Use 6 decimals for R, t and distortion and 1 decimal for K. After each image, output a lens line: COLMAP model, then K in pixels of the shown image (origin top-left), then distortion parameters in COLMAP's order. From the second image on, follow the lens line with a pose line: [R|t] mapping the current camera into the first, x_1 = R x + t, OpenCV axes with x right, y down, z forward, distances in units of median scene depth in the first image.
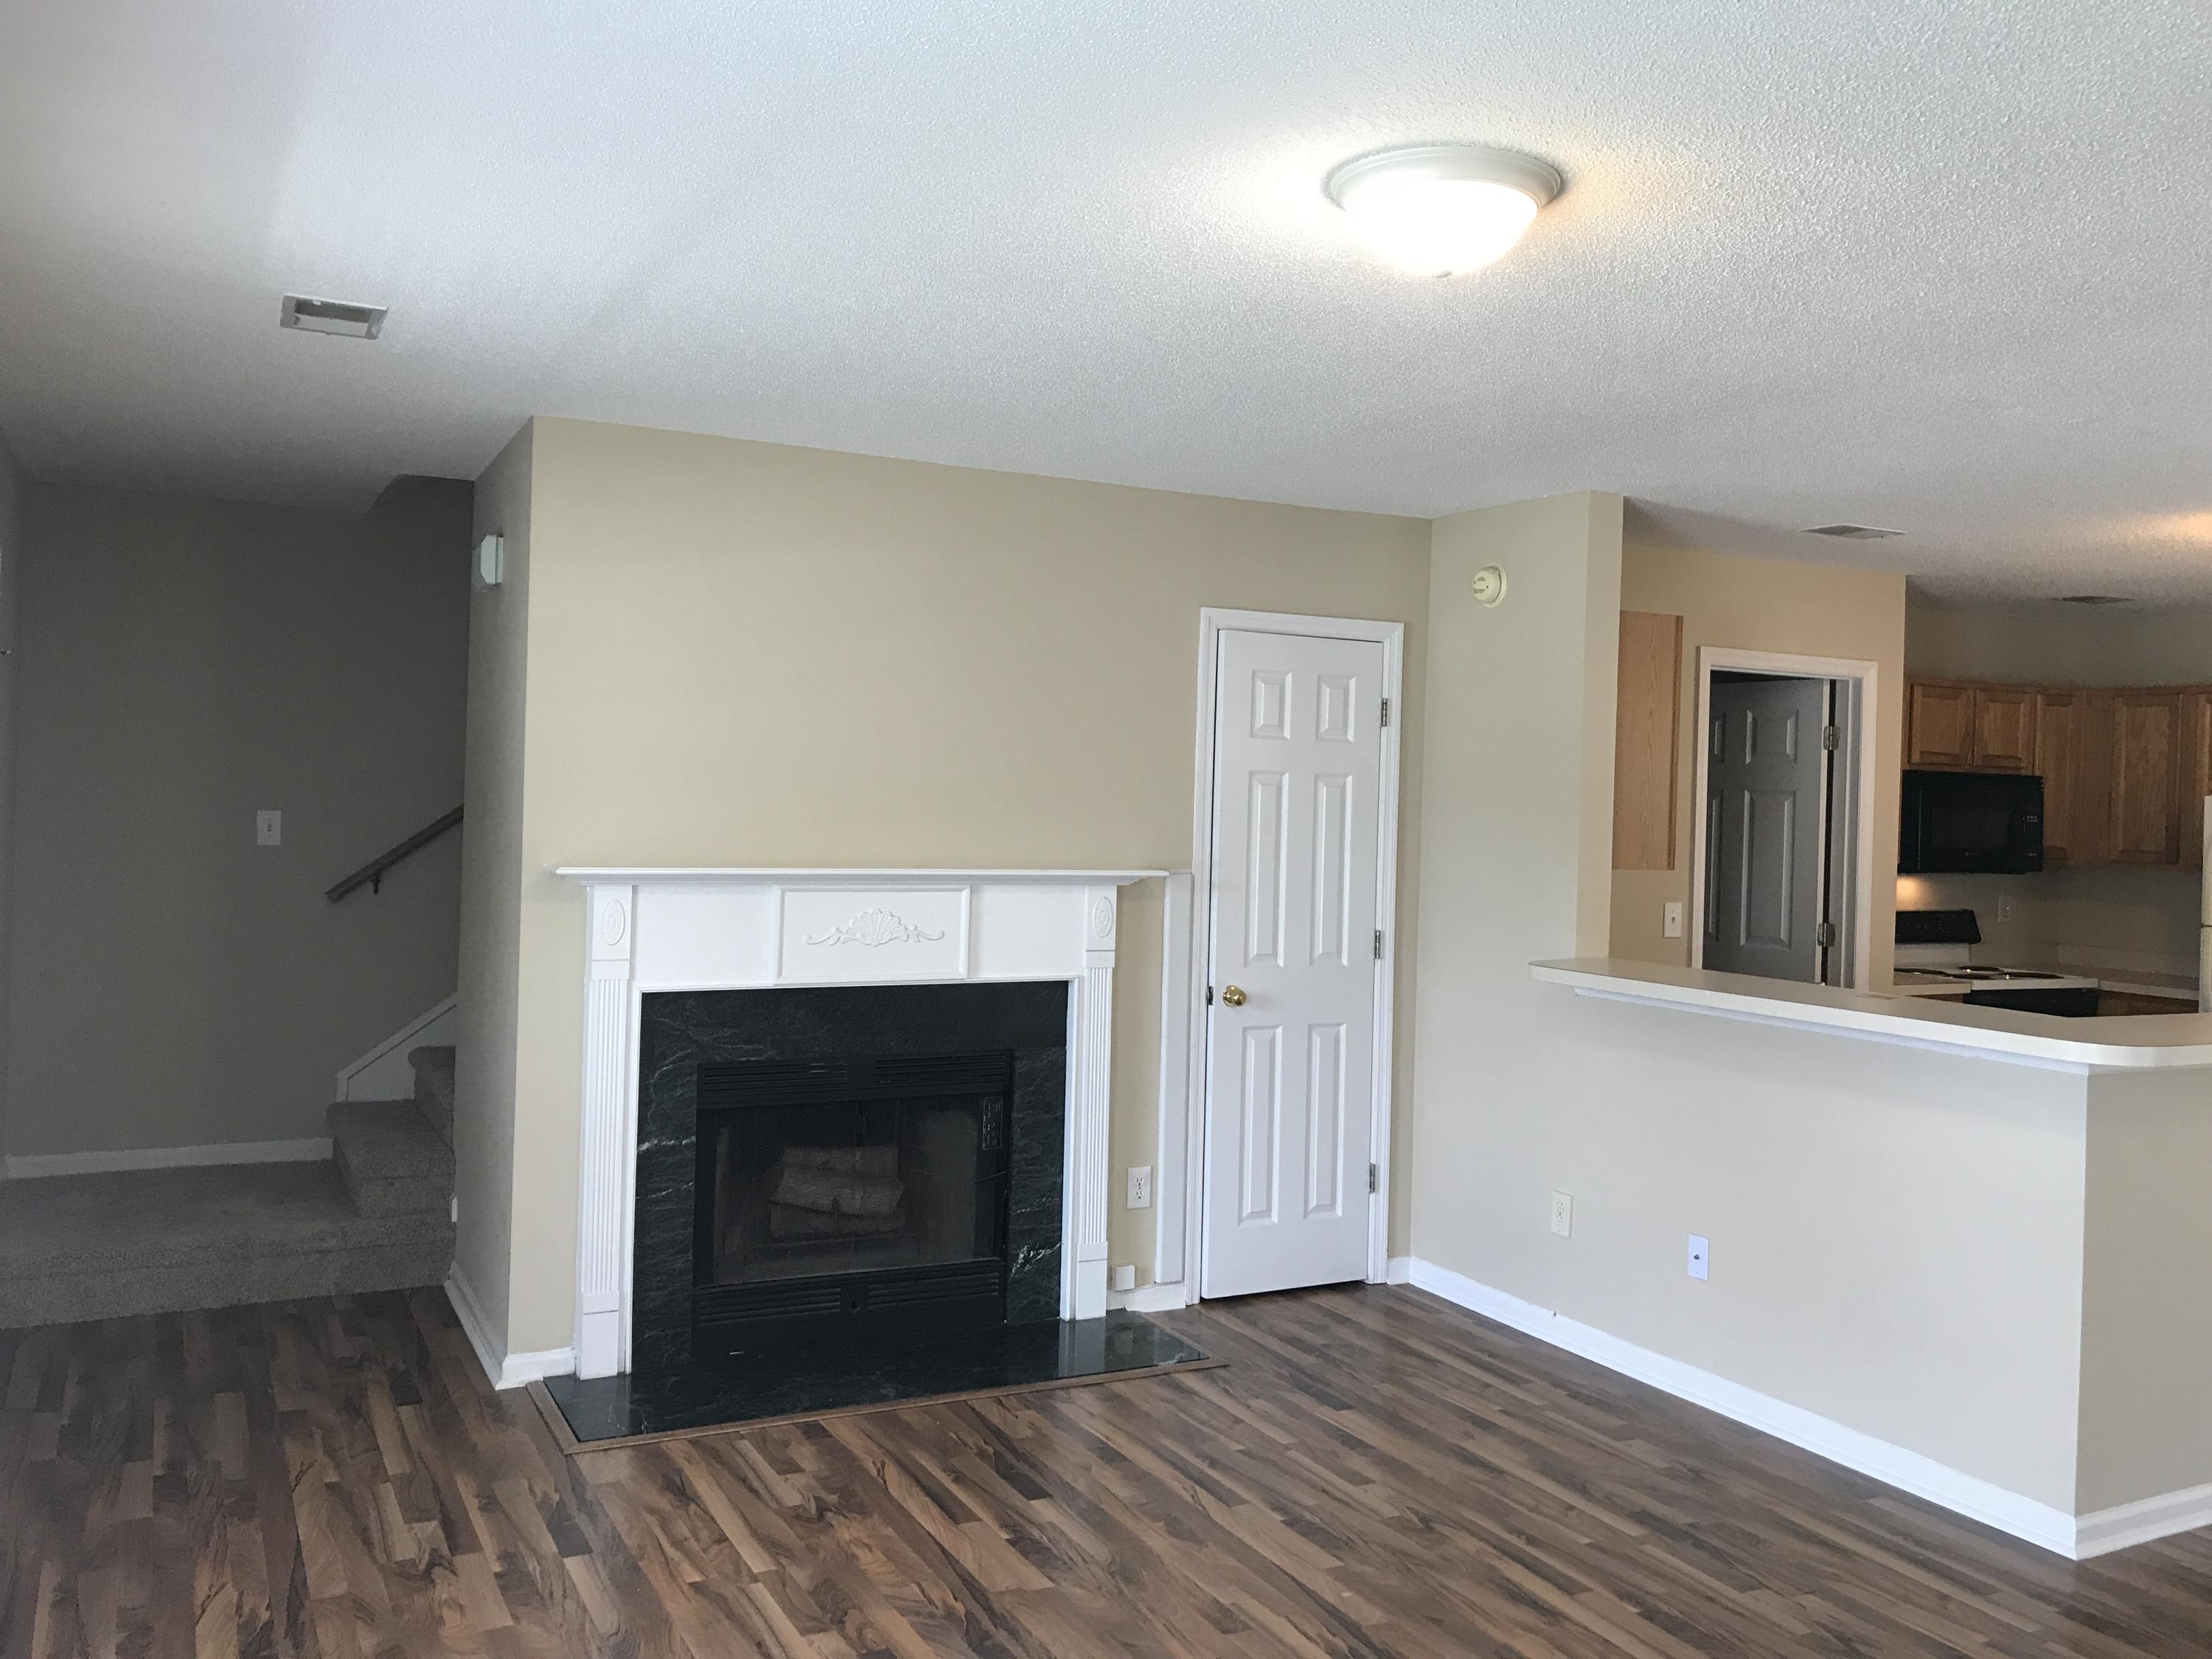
lens RADIAL K [[1837.0, 0, 1116.5], [0, 1837.0, 813.6], [0, 0, 1]] dist [0.023890, -0.004972]
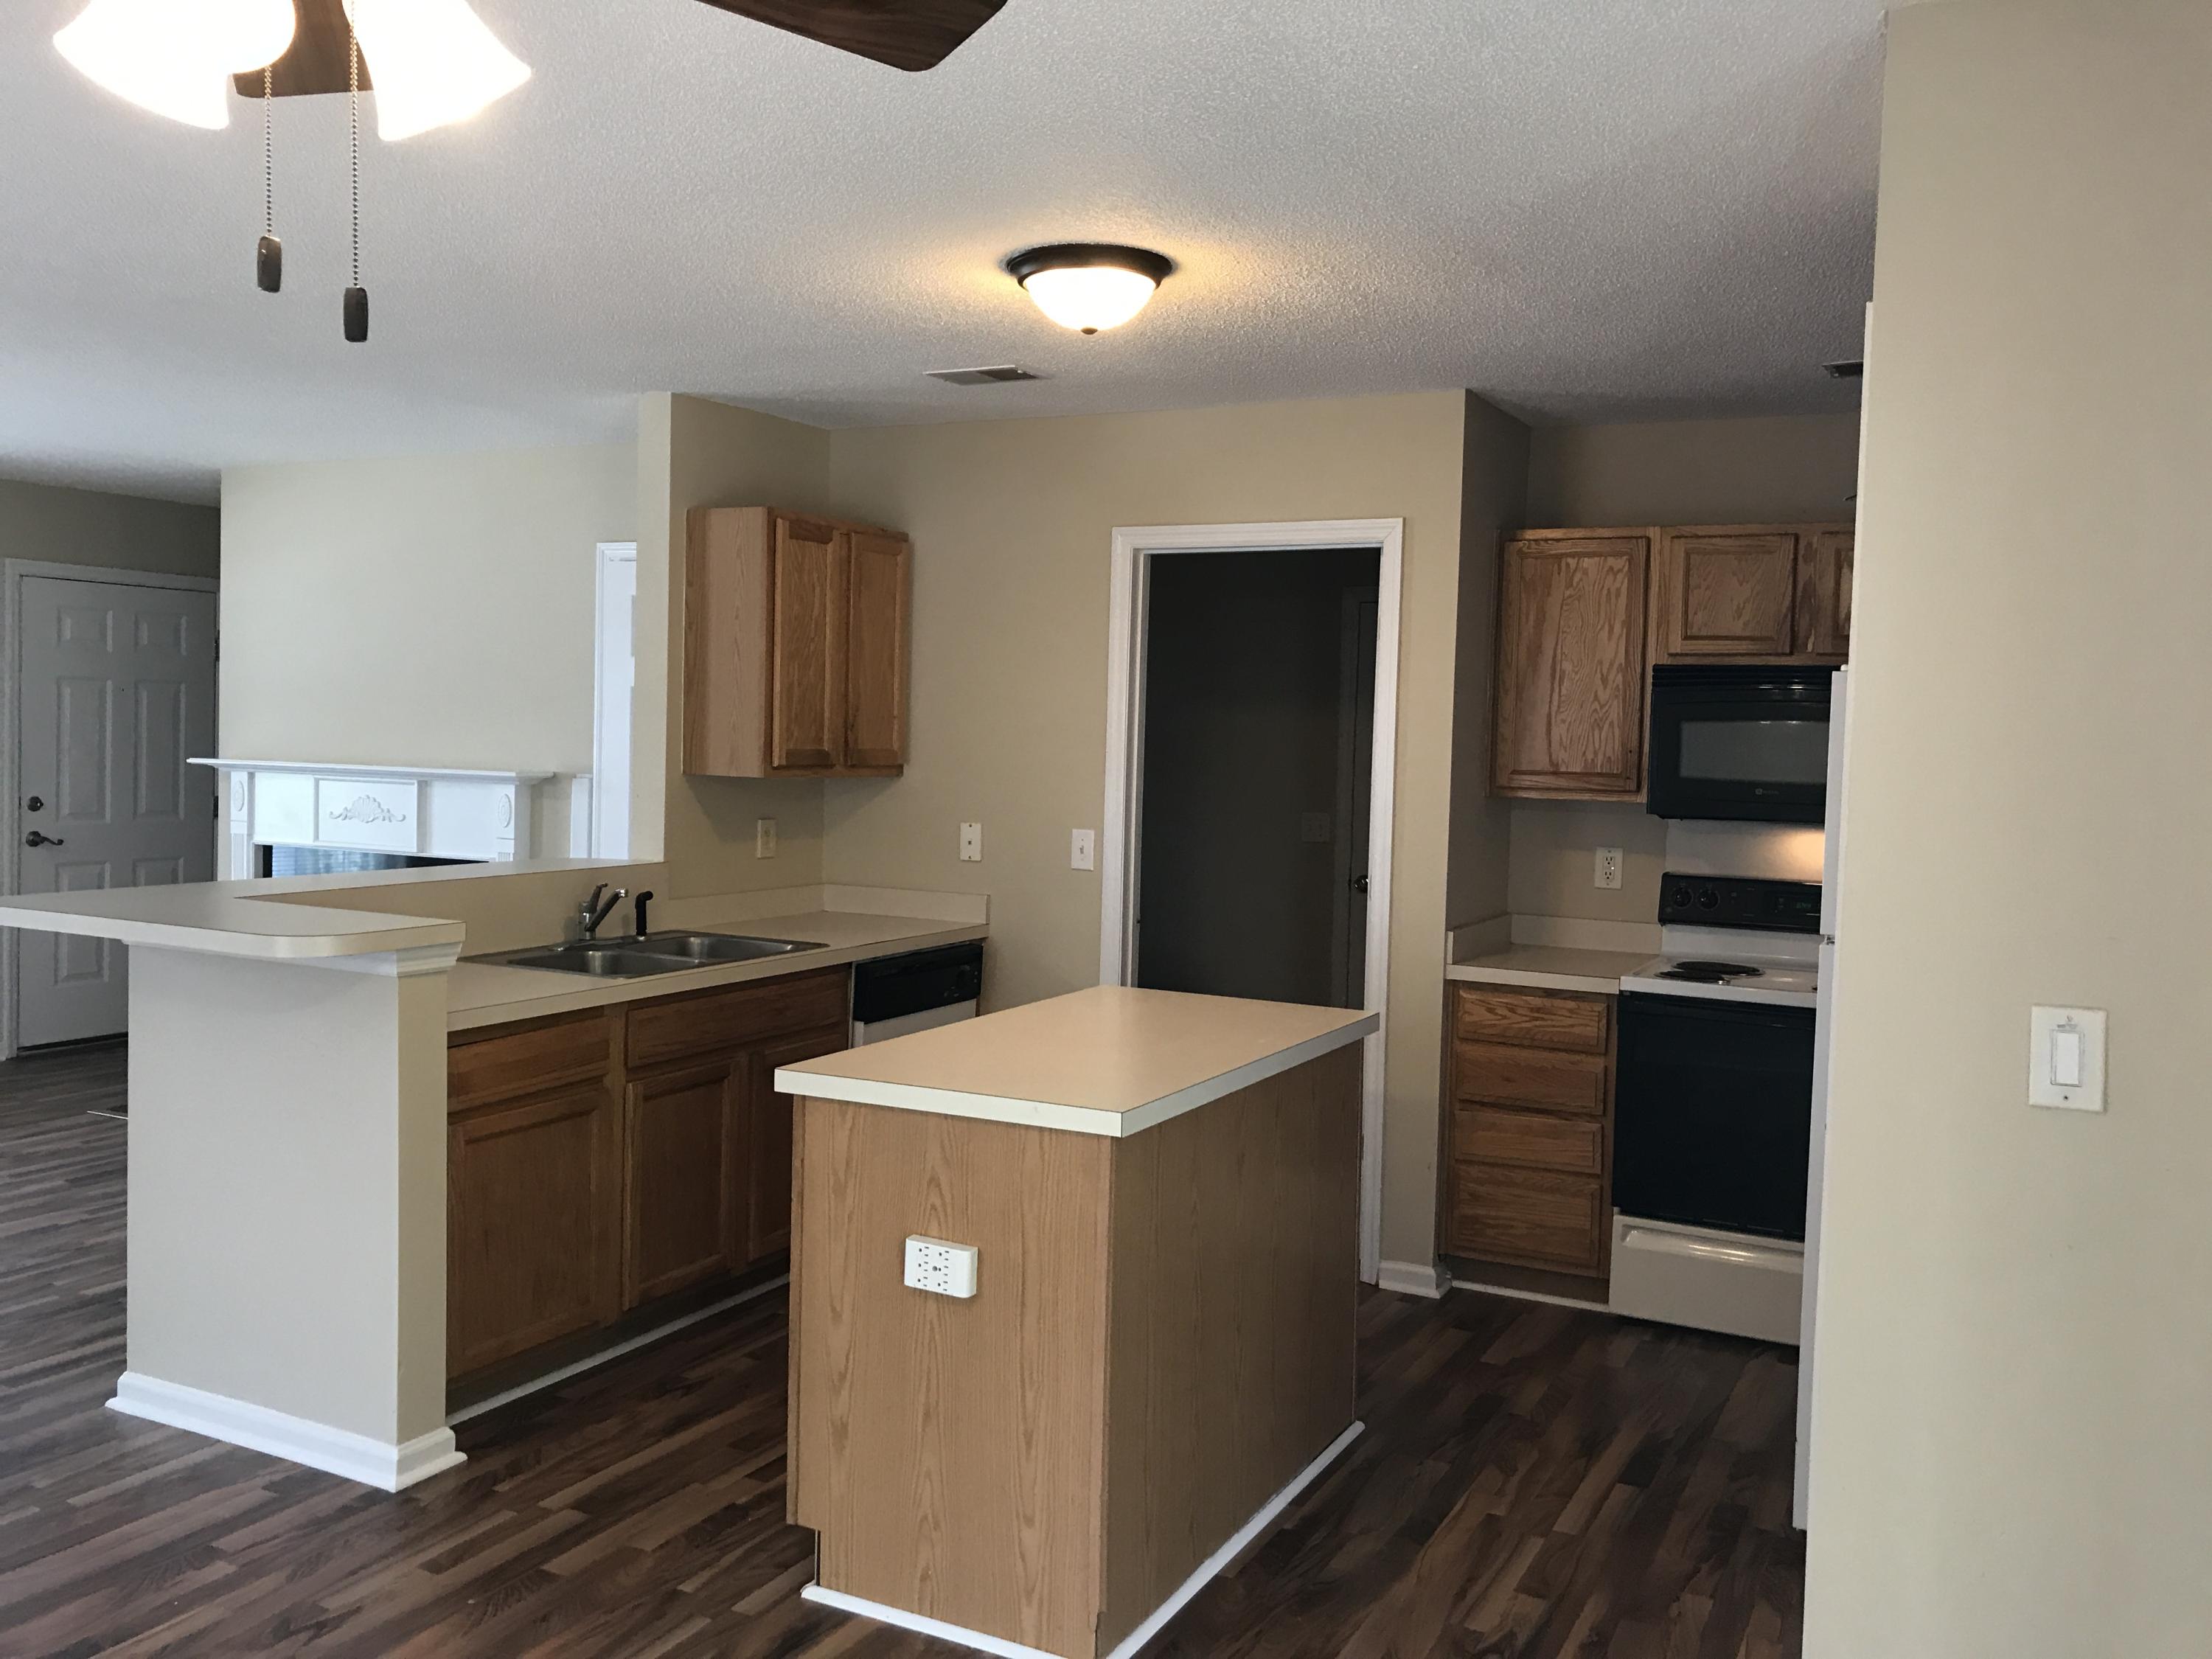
lens RADIAL K [[1833.4, 0, 1106.0], [0, 1833.4, 829.5], [0, 0, 1]] dist [-0.002565, -0.006310]
pose [[0.578558, 0.031162, -0.815046, 1.111777], [-0.014091, 0.999503, 0.028212, 0.027118], [0.815520, -0.004837, 0.578709, 0.575407]]
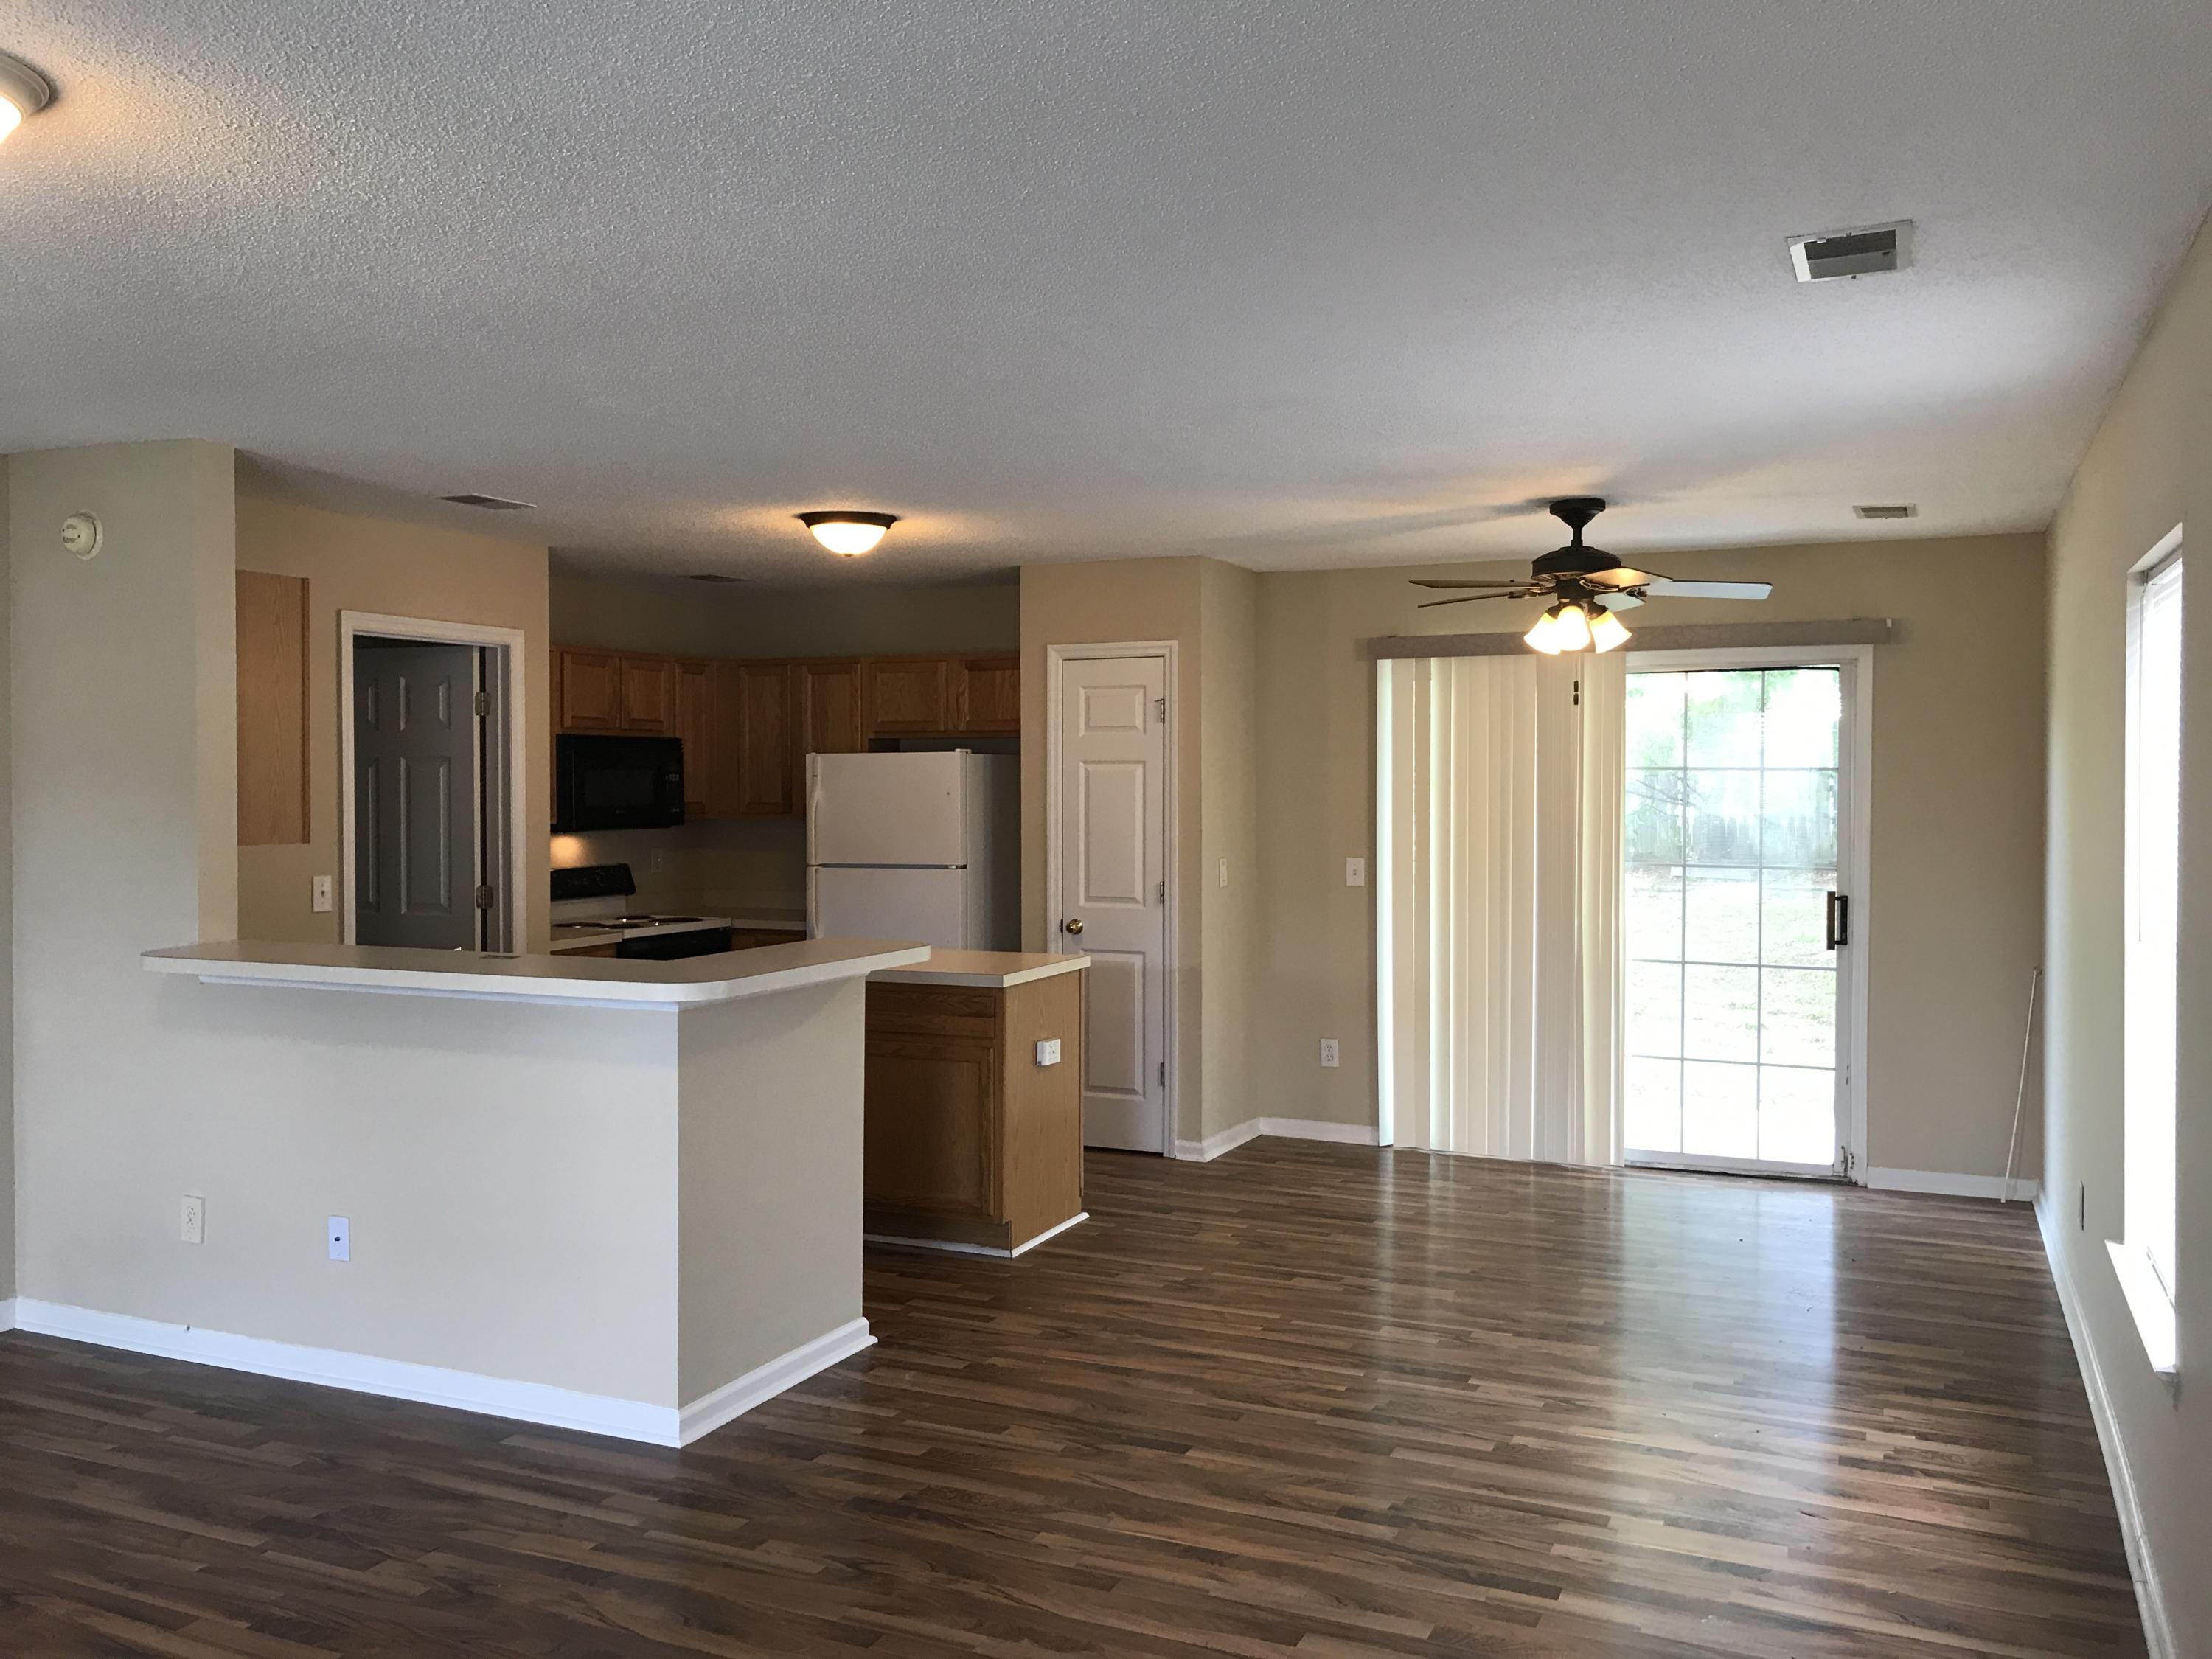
lens RADIAL K [[1828.6, 0, 1104.2], [0, 1828.6, 823.3], [0, 0, 1]] dist [0.033948, -0.006528]
pose [[0.785592, -0.045684, 0.617057, 0.034452], [0.029612, 0.998904, 0.036254, -0.002151], [-0.618036, -0.010209, 0.786083, -0.012136]]
